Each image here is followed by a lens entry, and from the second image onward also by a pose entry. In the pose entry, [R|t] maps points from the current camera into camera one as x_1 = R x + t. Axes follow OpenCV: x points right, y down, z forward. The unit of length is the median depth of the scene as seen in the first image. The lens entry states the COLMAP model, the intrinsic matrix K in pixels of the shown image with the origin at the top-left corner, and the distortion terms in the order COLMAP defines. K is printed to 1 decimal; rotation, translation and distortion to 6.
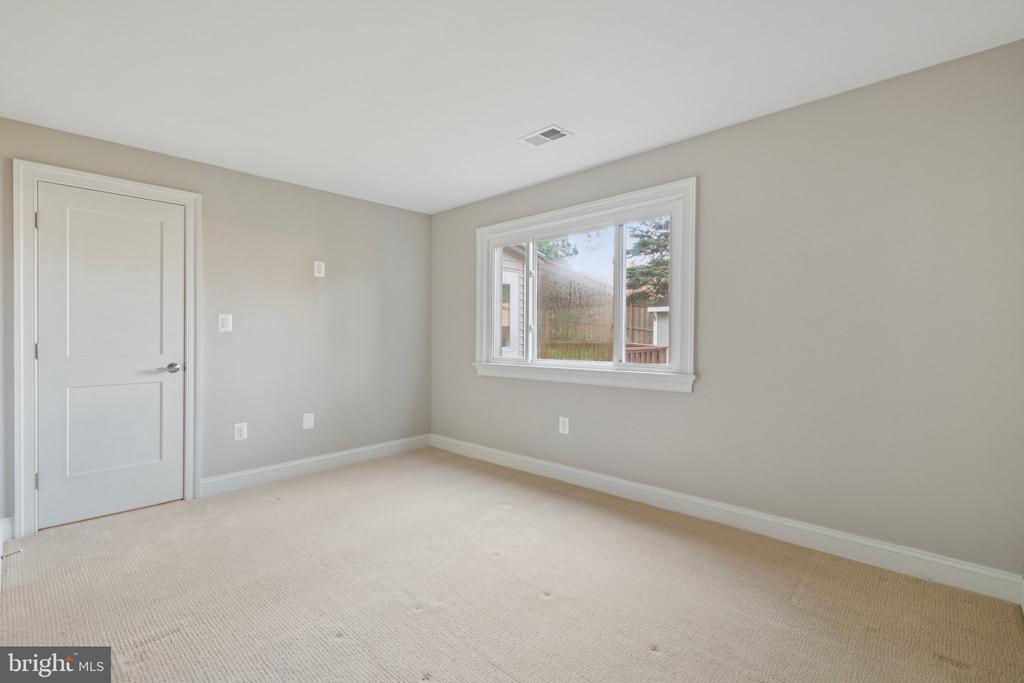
lens RADIAL K [[468.1, 0, 503.9], [0, 468.1, 336.5], [0, 0, 1]] dist [-0.001459, -0.000208]
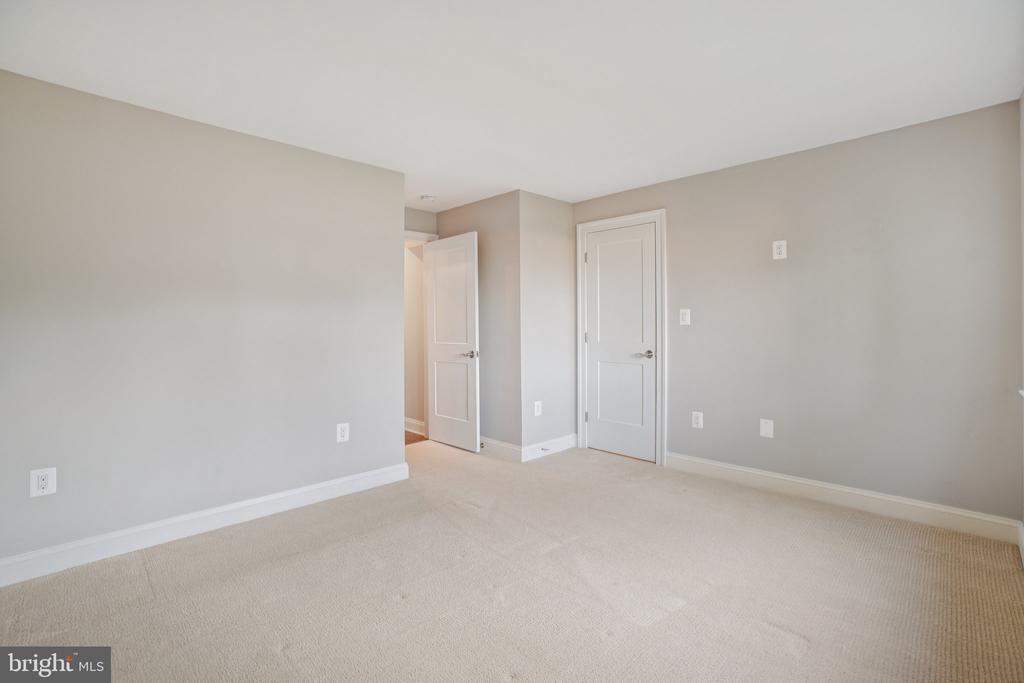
lens RADIAL K [[460.8, 0, 520.0], [0, 460.8, 326.1], [0, 0, 1]] dist [-0.016978, -0.000076]
pose [[-0.016305, -0.000624, -0.999867, 0.520104], [-0.007938, 0.999968, -0.000494, -0.004465], [0.999836, 0.007929, -0.016309, 0.667784]]
